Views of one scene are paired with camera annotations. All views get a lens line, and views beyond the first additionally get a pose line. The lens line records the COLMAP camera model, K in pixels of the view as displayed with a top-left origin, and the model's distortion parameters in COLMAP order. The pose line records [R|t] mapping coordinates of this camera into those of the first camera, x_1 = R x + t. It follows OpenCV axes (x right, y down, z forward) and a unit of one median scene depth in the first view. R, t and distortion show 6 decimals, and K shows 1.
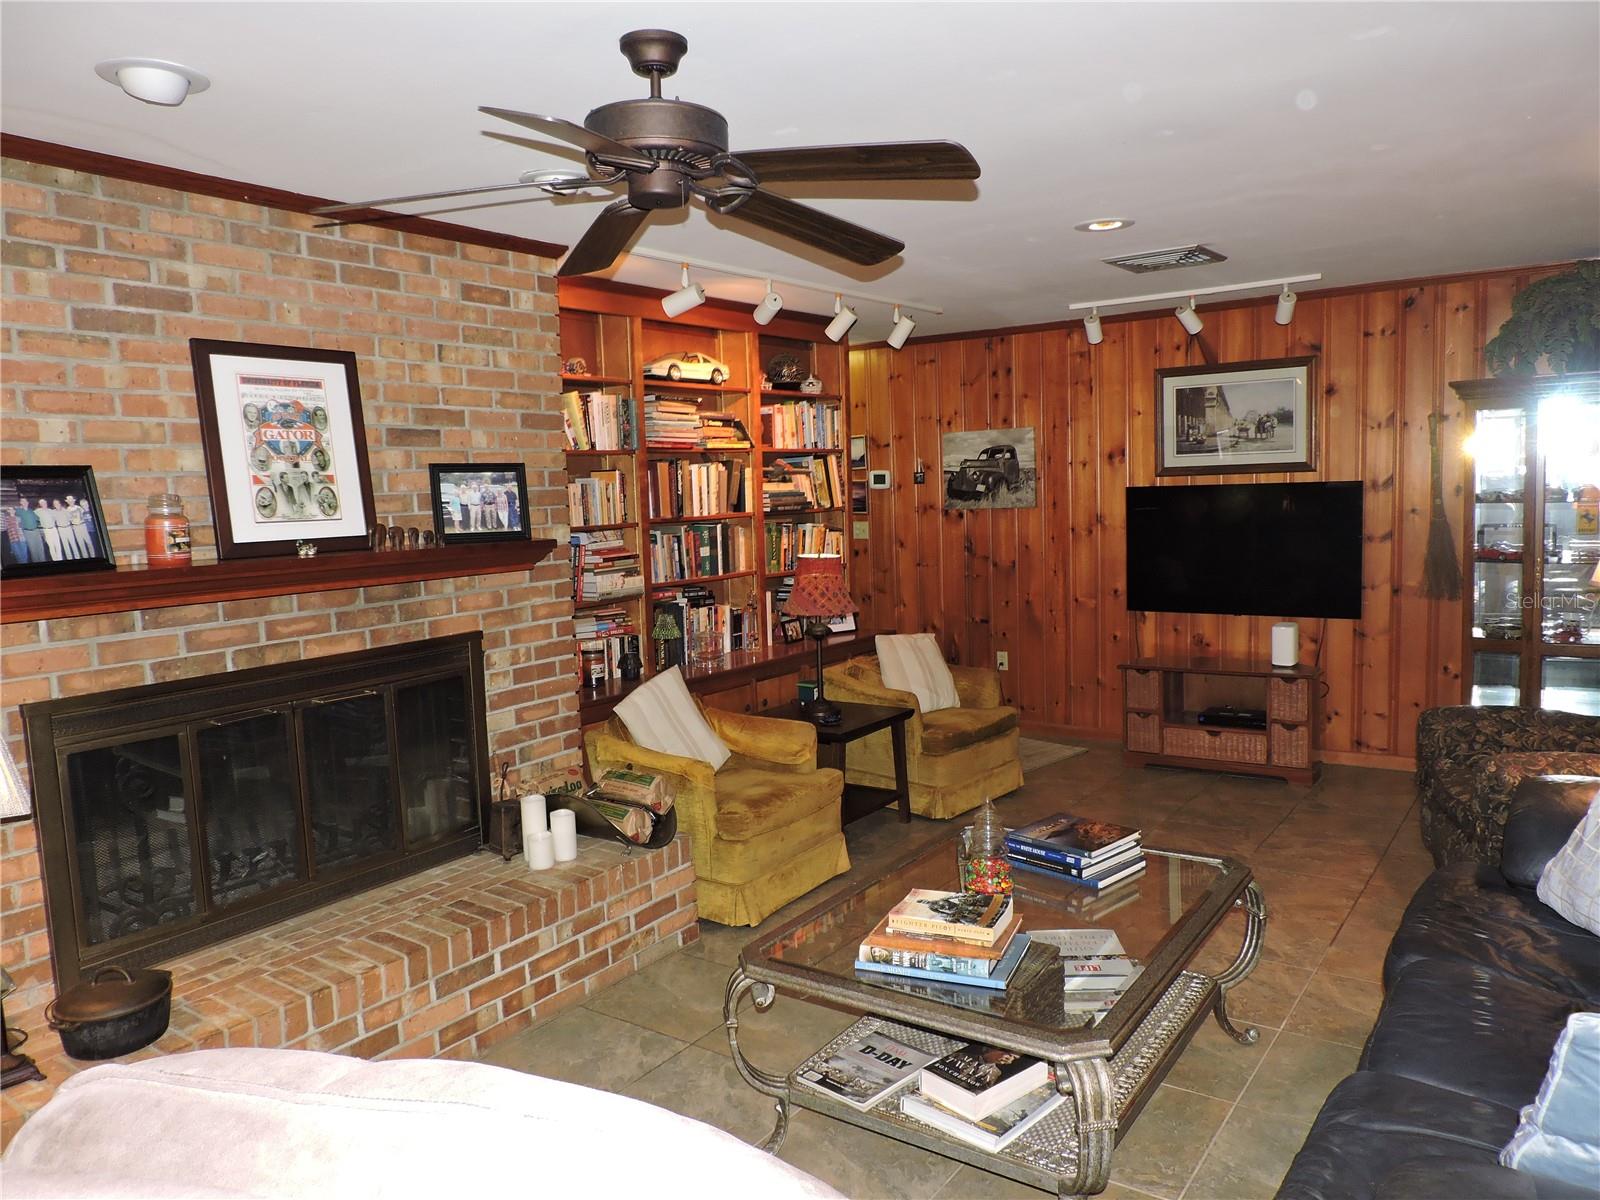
lens RADIAL K [[1138.5, 0, 805.8], [0, 1138.5, 601.6], [0, 0, 1]] dist [-0.025772, 0.008446]
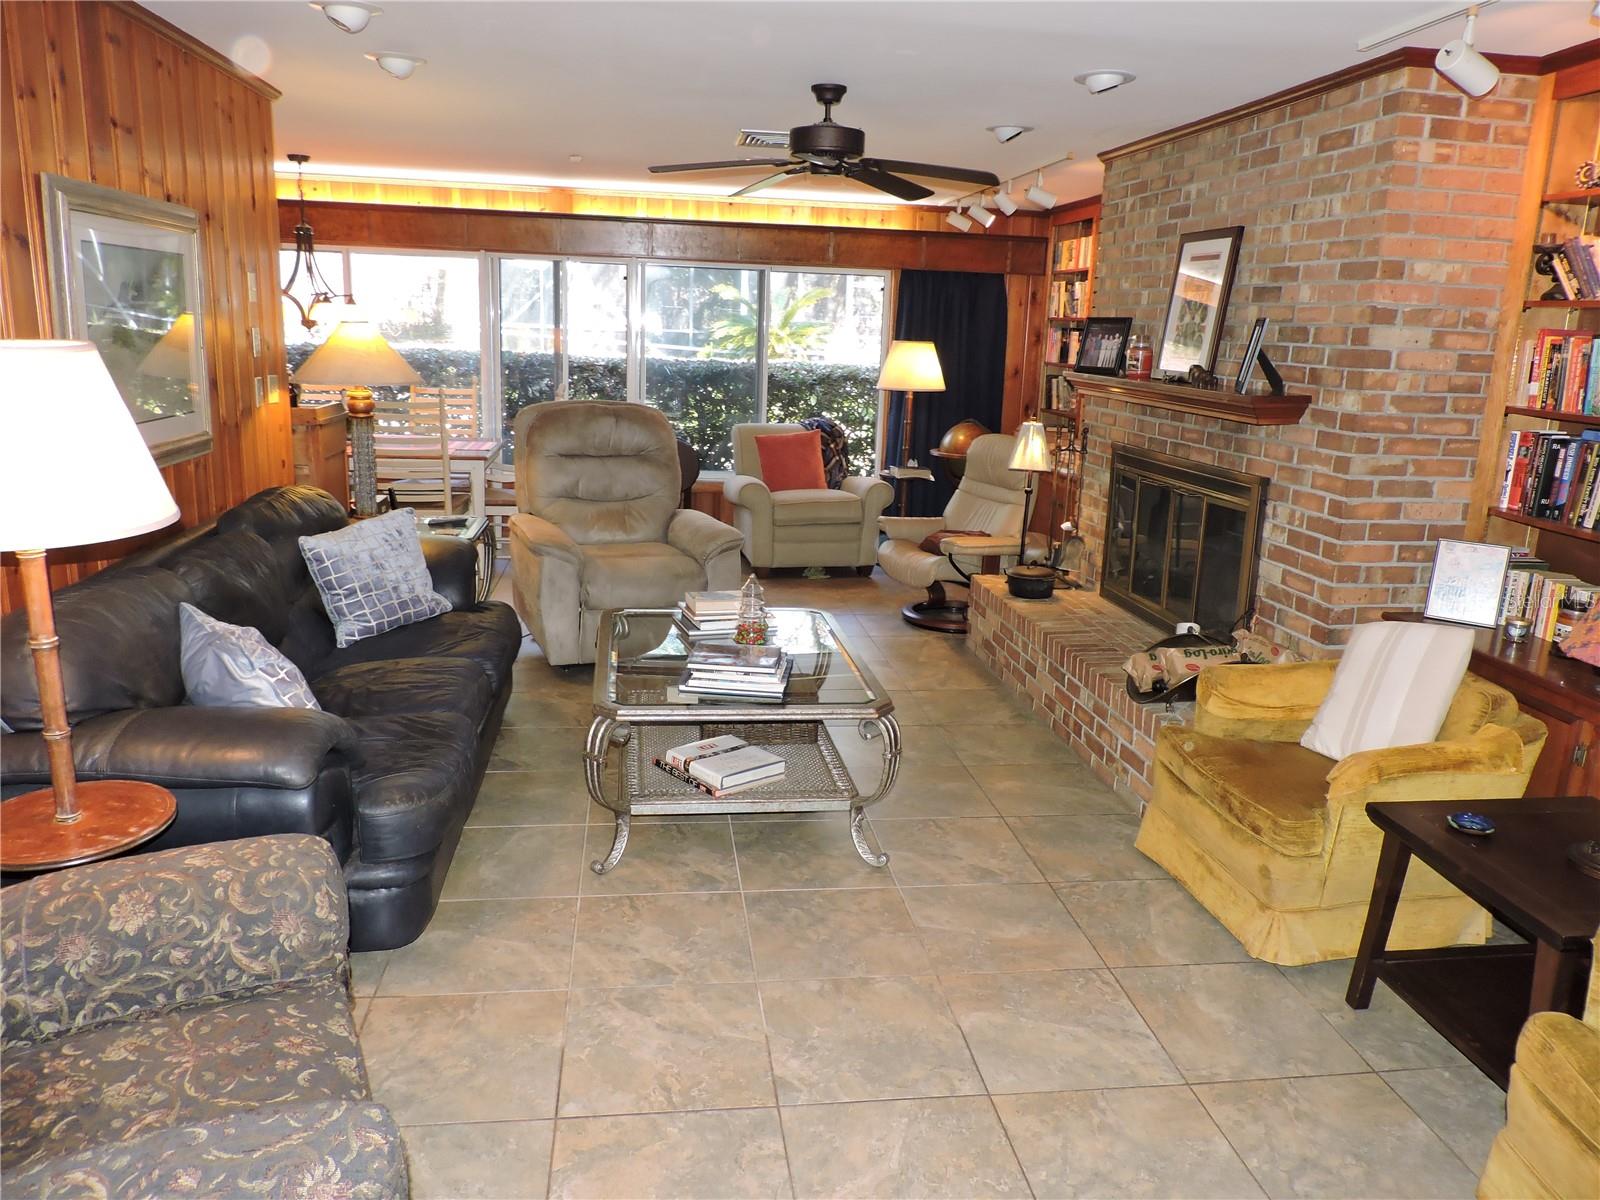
lens RADIAL K [[1138.1, 0, 800.0], [0, 1138.1, 600.0], [0, 0, 1]] dist [-0.018299, -0.003229]
pose [[-0.733960, 0.164809, -0.658894, 0.753435], [-0.083160, 0.941007, 0.328008, -0.179587], [0.674083, 0.295538, -0.676956, 1.460529]]
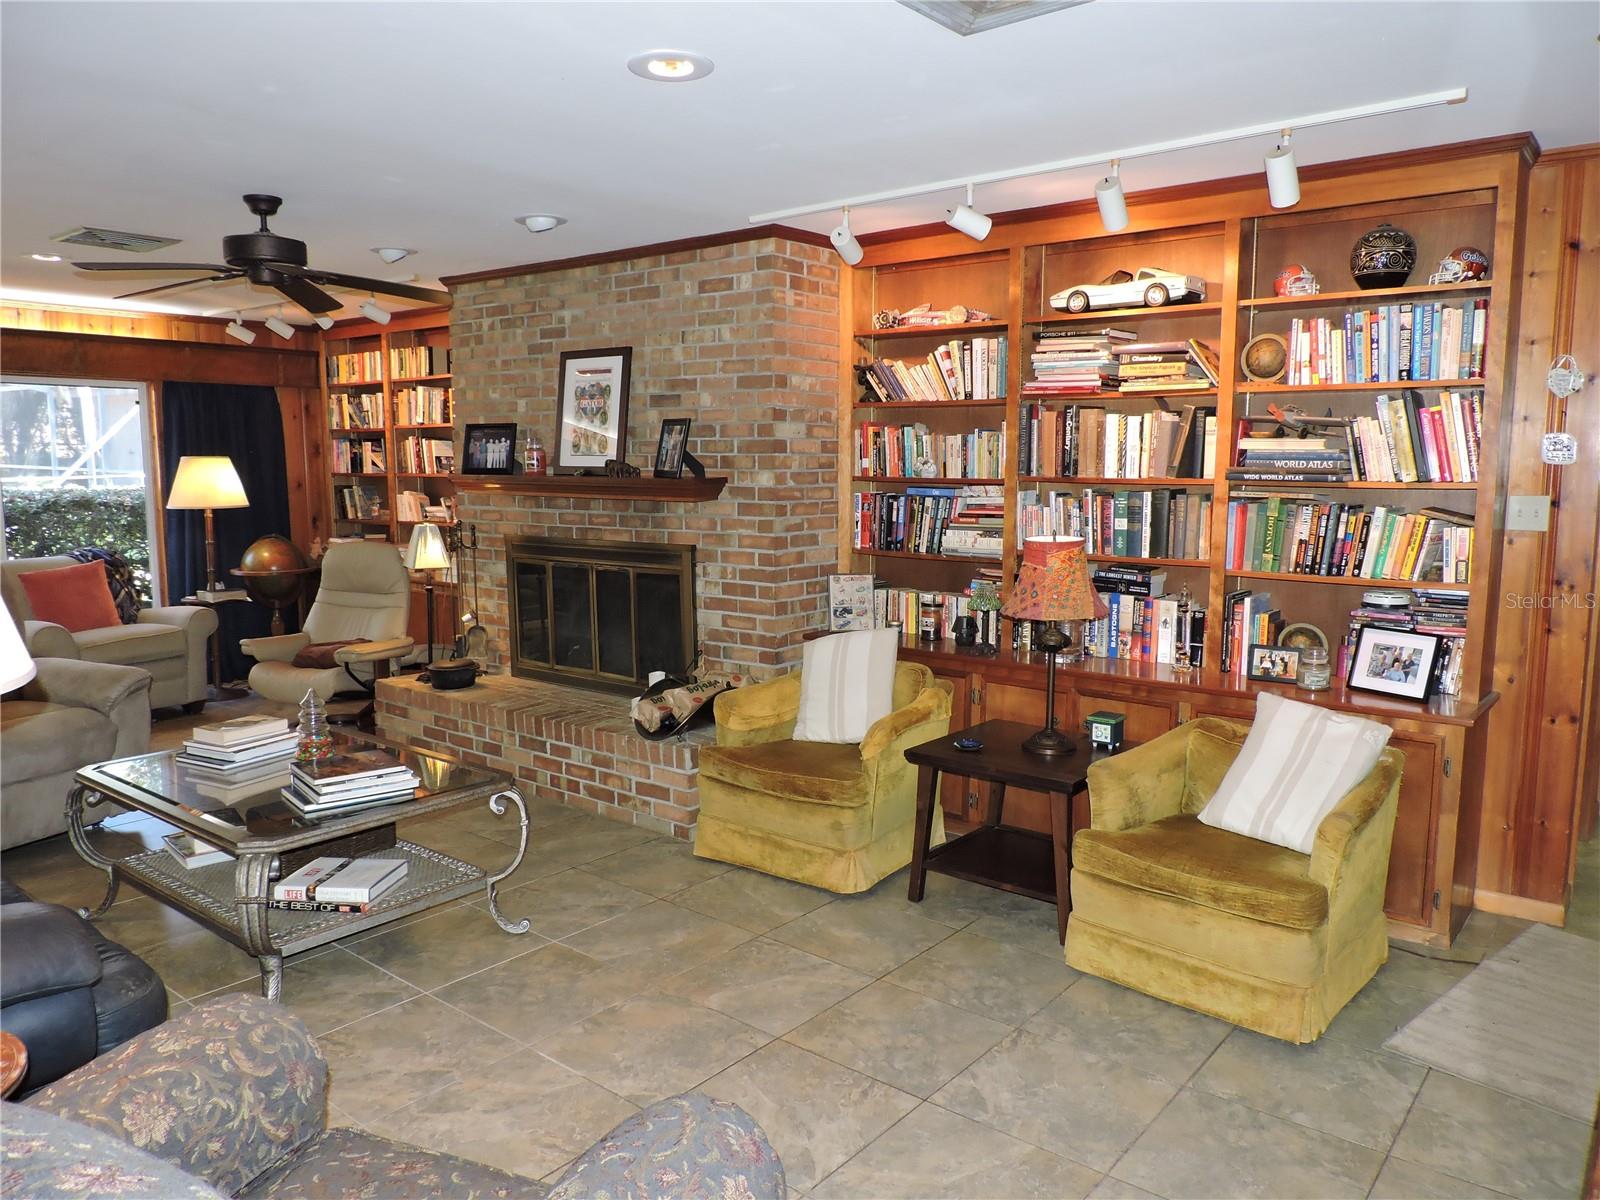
lens RADIAL K [[1138.5, 0, 805.8], [0, 1138.5, 601.6], [0, 0, 1]] dist [-0.025772, 0.008446]
pose [[-0.064059, 0.155291, -0.985790, 1.024192], [-0.104740, 0.981316, 0.161393, -0.138194], [0.992434, 0.113591, -0.046597, 1.200368]]
